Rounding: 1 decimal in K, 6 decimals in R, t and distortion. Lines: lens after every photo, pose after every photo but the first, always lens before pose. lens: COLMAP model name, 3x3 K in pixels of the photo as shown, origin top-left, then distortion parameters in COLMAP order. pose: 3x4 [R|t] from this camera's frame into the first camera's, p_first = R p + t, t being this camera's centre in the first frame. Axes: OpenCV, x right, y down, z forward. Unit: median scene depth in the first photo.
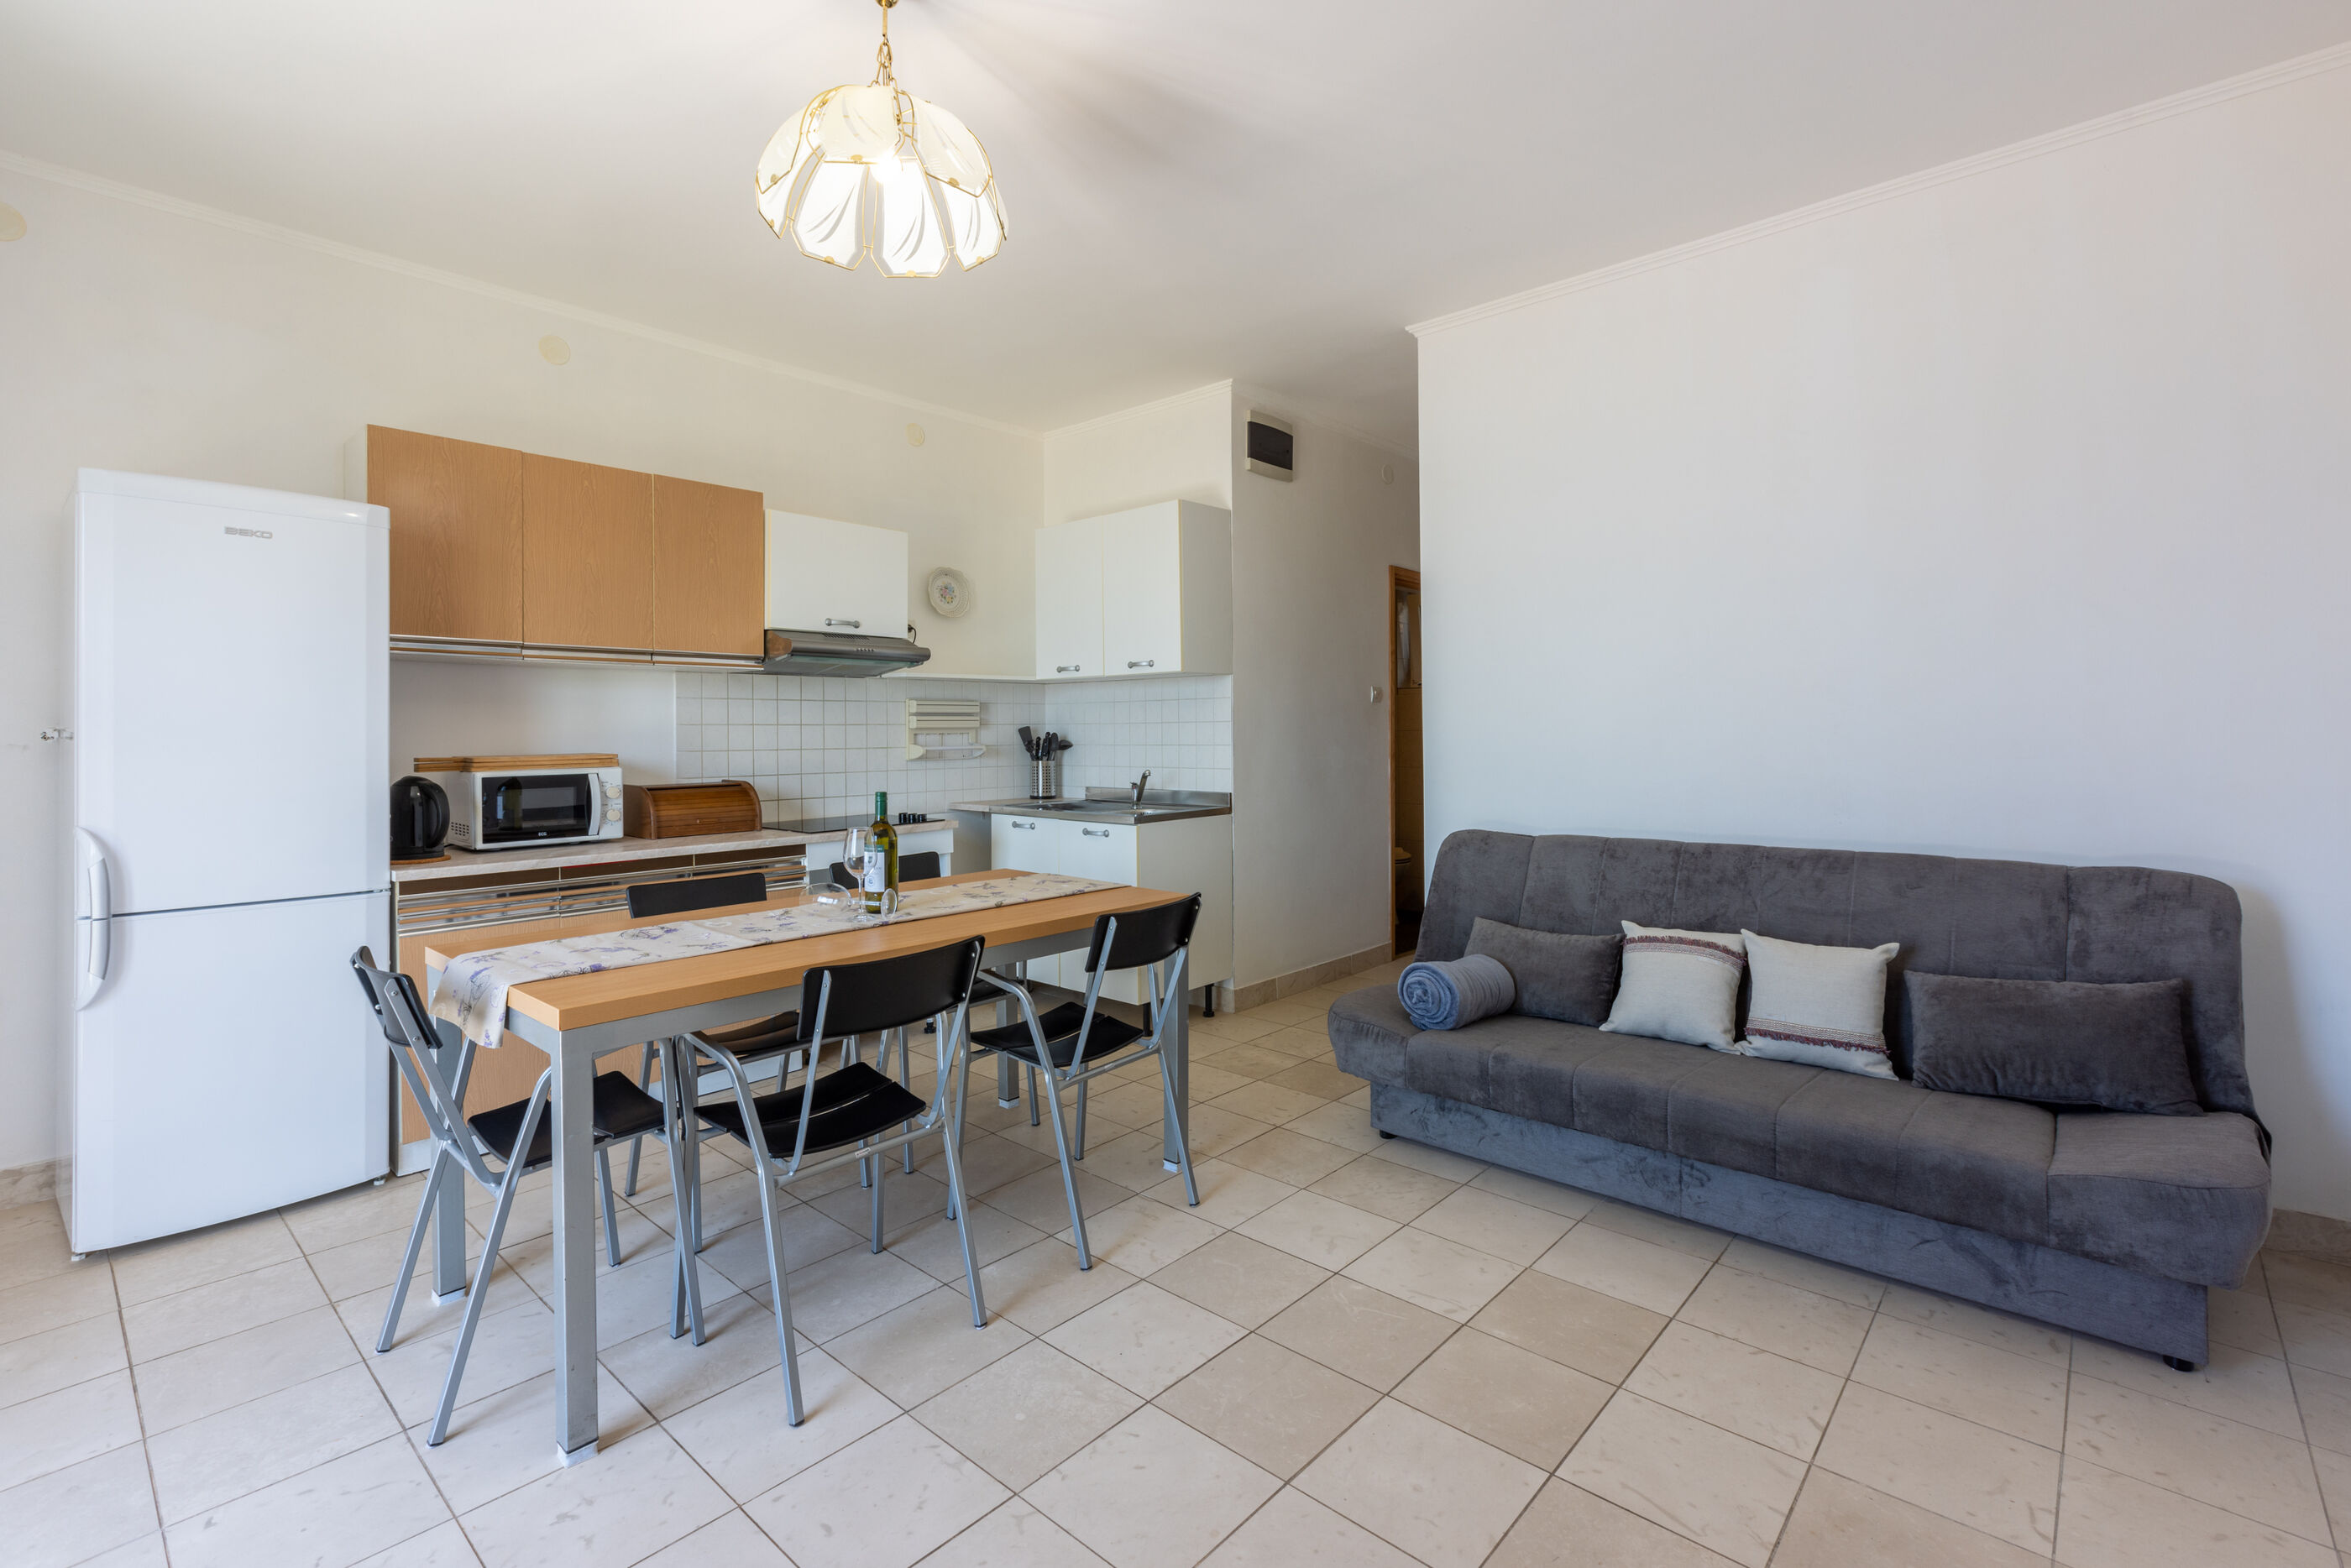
lens RADIAL K [[1067.8, 0, 1159.5], [0, 1067.8, 696.1], [0, 0, 1]] dist [-0.001831, -0.000761]
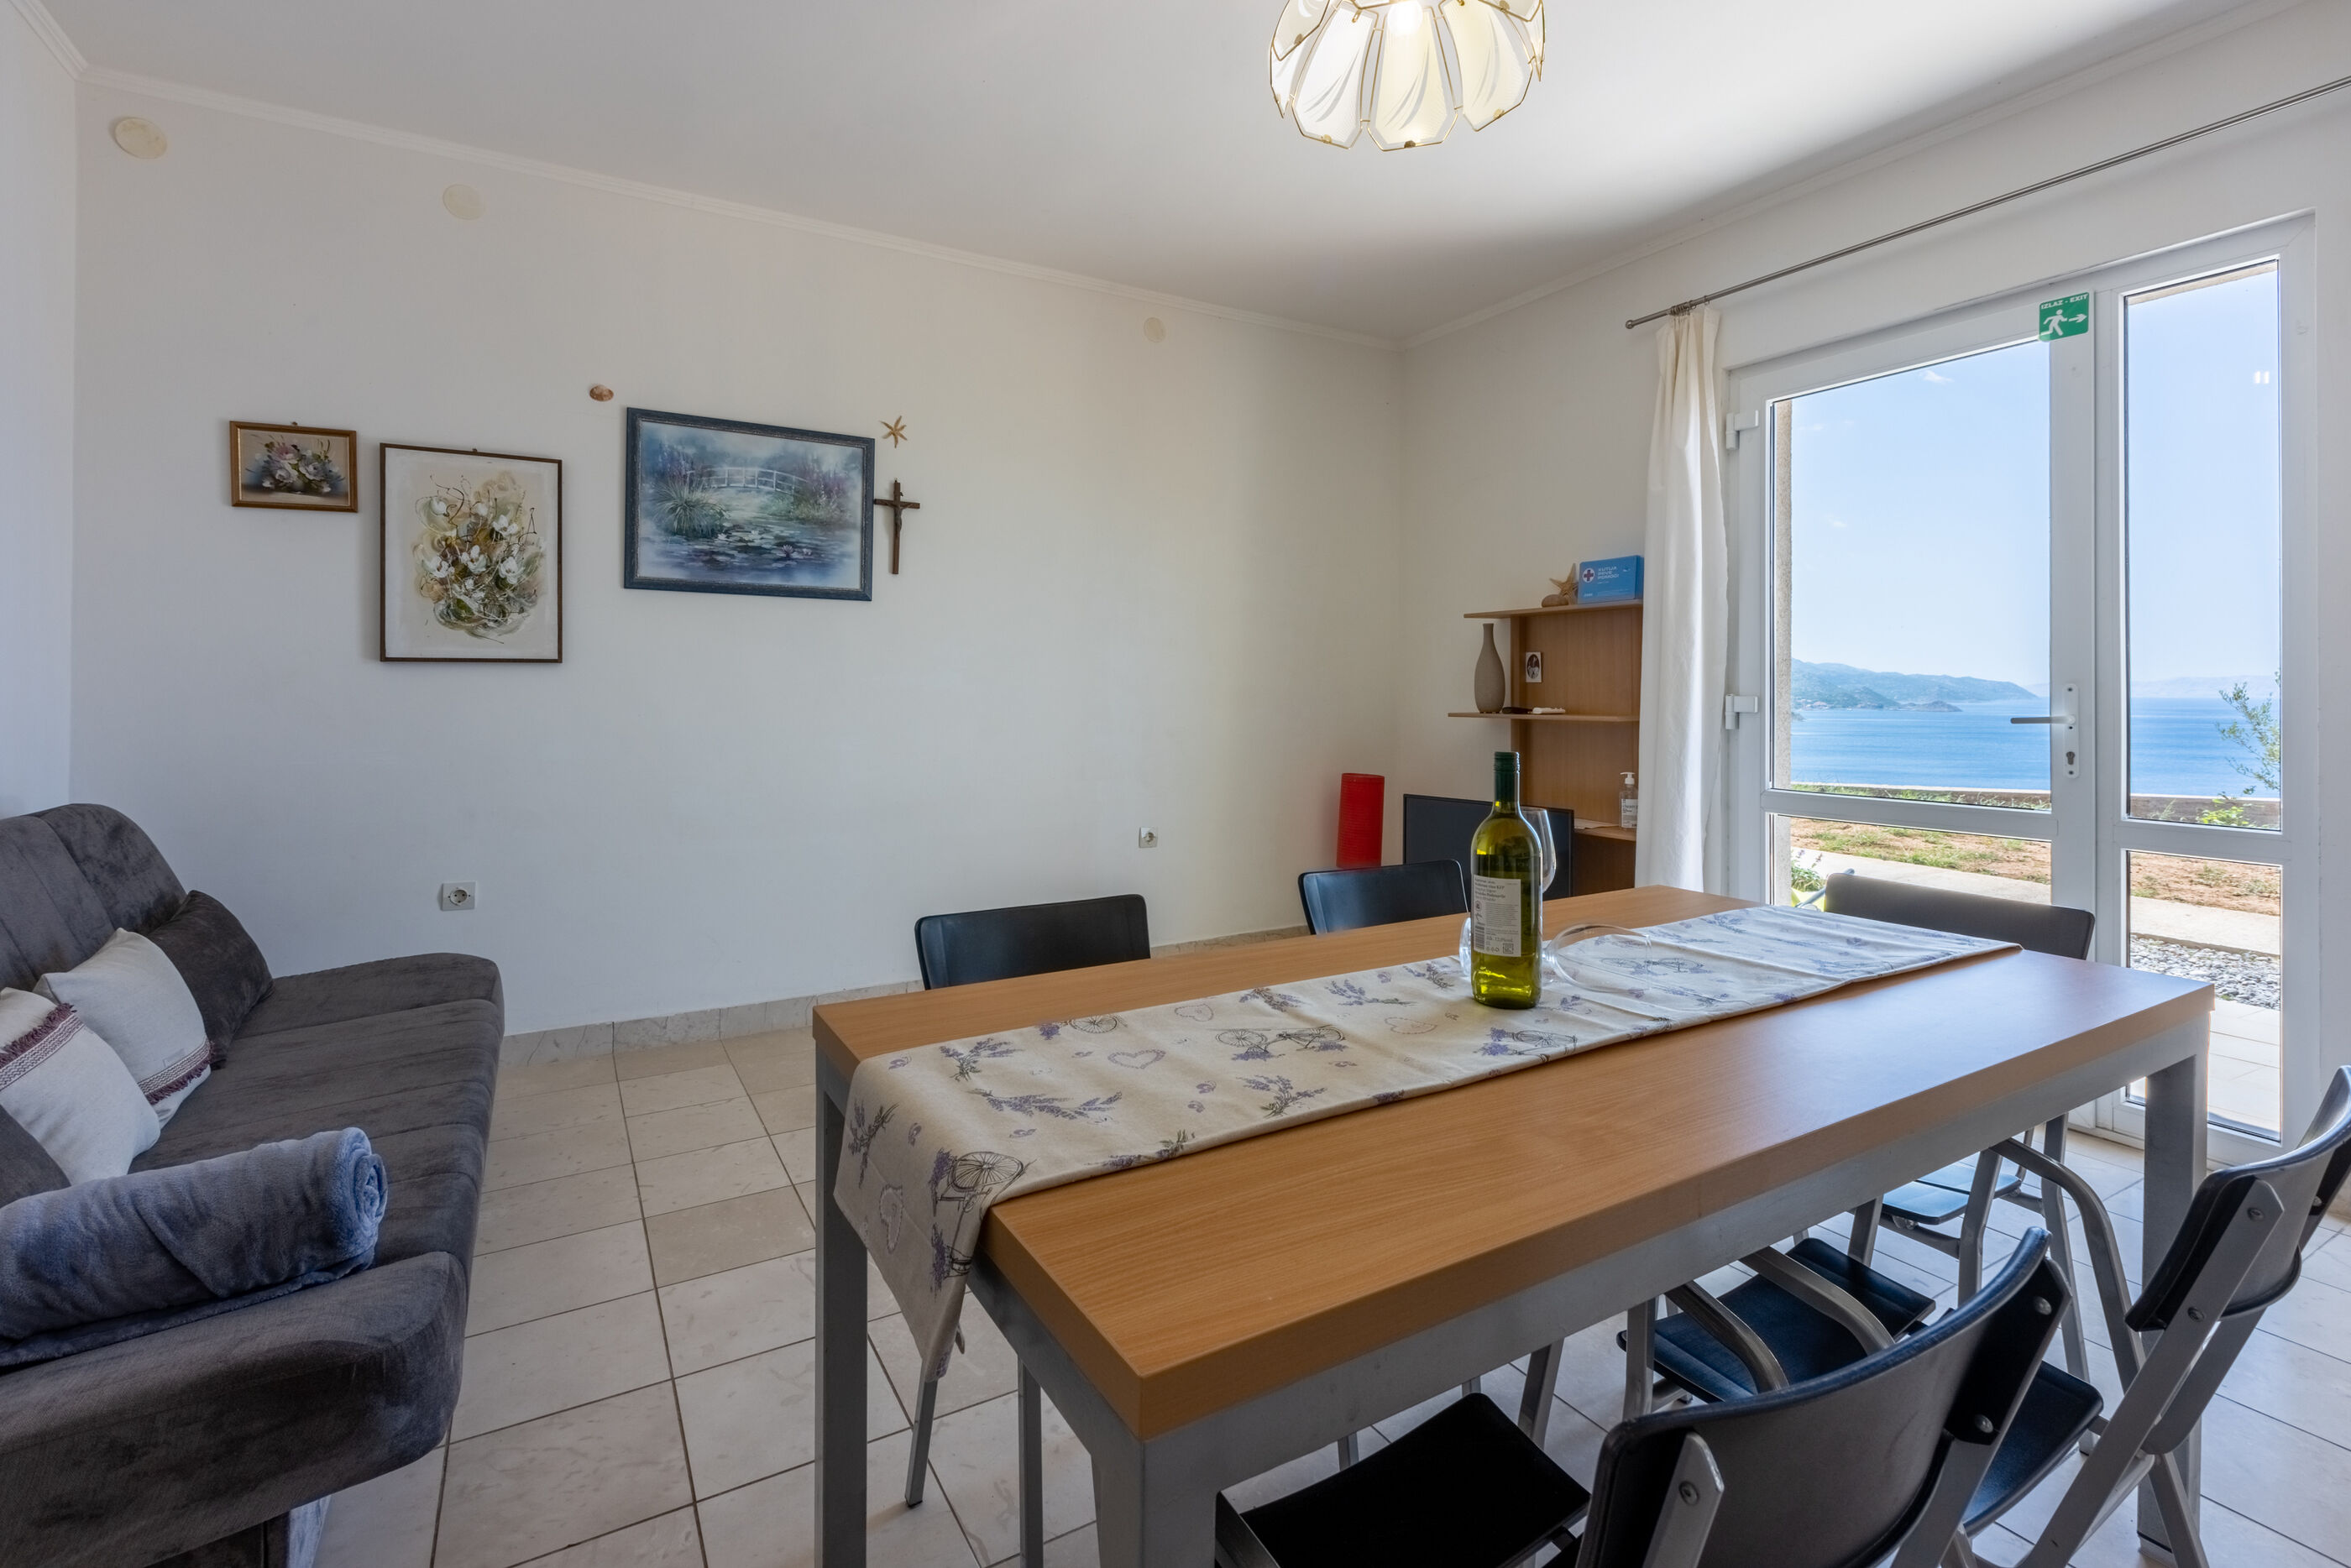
lens RADIAL K [[1057.1, 0, 1186.3], [0, 1057.1, 672.5], [0, 0, 1]] dist [0.003225, -0.000208]
pose [[-0.960079, 0.007671, 0.279624, -0.169953], [-0.006024, 0.998825, -0.048086, 0.050386], [-0.279664, -0.047850, -0.958905, 0.975650]]
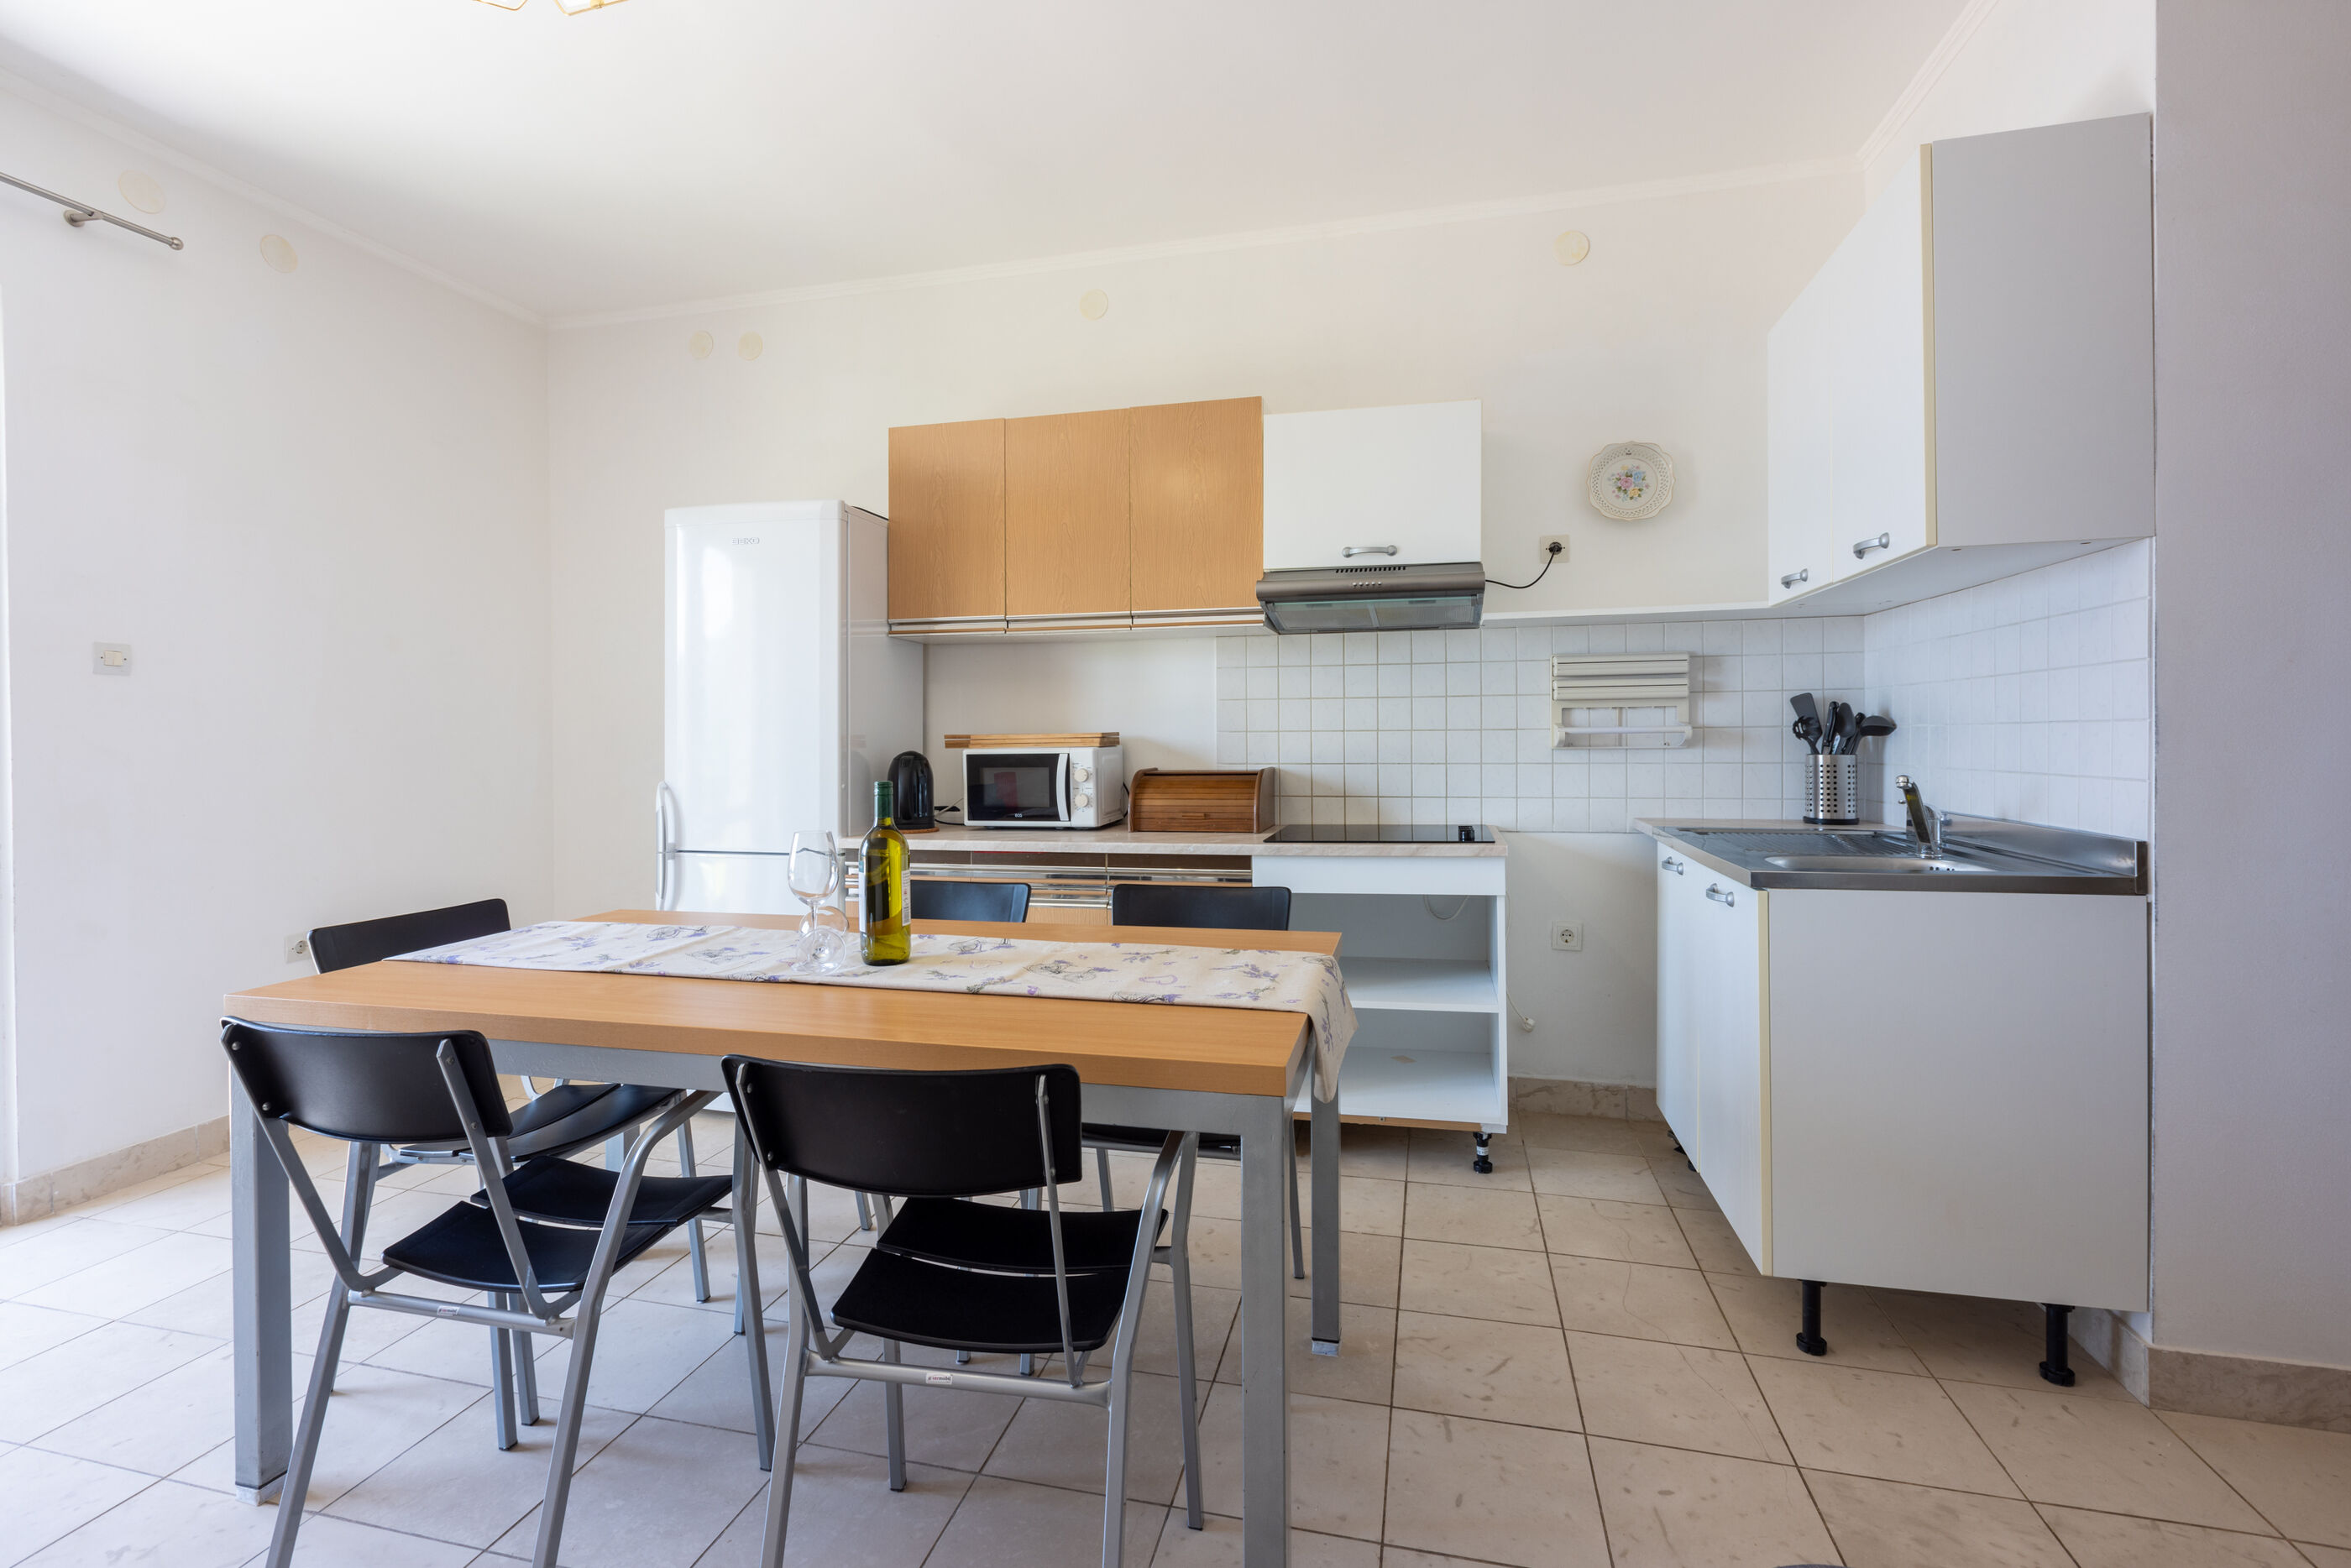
lens RADIAL K [[1070.7, 0, 1150.7], [0, 1070.7, 734.4], [0, 0, 1]] dist [0.001982, 0.000364]
pose [[0.465932, 0.001924, -0.884818, 0.264689], [0.033561, 0.999240, 0.019845, 0.034117], [0.884184, -0.038942, 0.465514, 0.540175]]
